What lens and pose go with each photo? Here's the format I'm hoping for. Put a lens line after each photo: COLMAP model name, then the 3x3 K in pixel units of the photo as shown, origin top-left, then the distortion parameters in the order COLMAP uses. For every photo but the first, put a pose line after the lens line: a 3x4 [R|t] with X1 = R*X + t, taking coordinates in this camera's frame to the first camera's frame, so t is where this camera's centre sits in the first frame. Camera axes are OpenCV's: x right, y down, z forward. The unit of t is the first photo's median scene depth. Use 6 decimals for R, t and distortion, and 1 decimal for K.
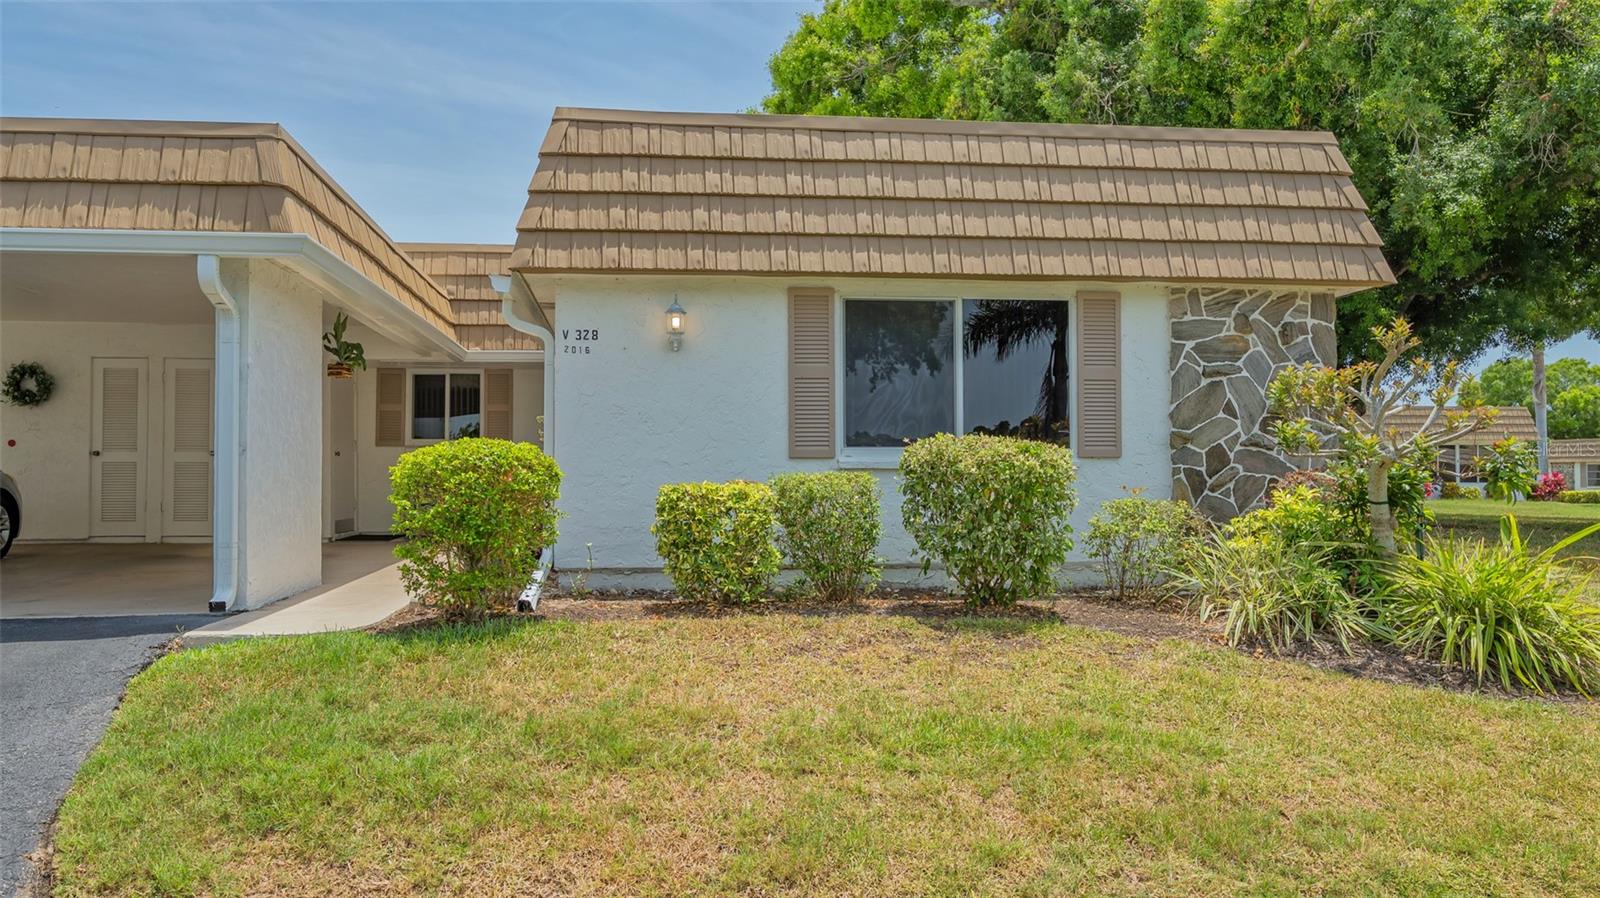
lens RADIAL K [[1086.0, 0, 788.8], [0, 1086.0, 456.0], [0, 0, 1]] dist [0.004801, 0.005611]
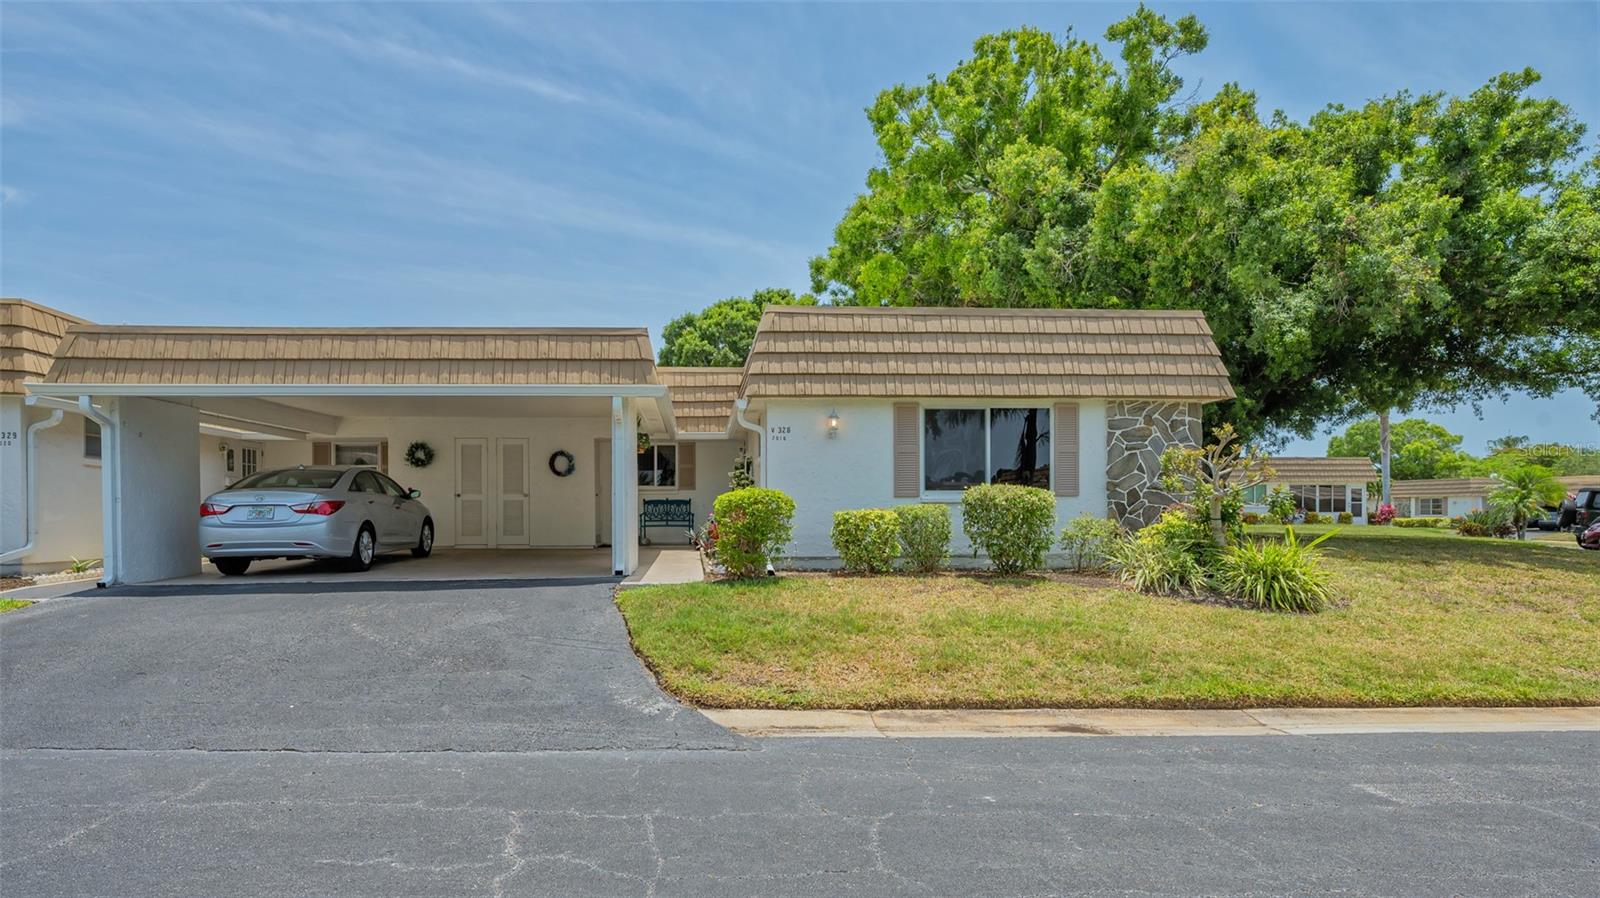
lens RADIAL K [[847.8, 0, 775.3], [0, 847.8, 521.7], [0, 0, 1]] dist [0.006992, -0.000517]
pose [[0.999313, -0.002618, -0.036967, -0.146685], [0.003800, 0.999482, 0.031957, -0.002642], [0.036864, -0.032076, 0.998805, -0.429349]]
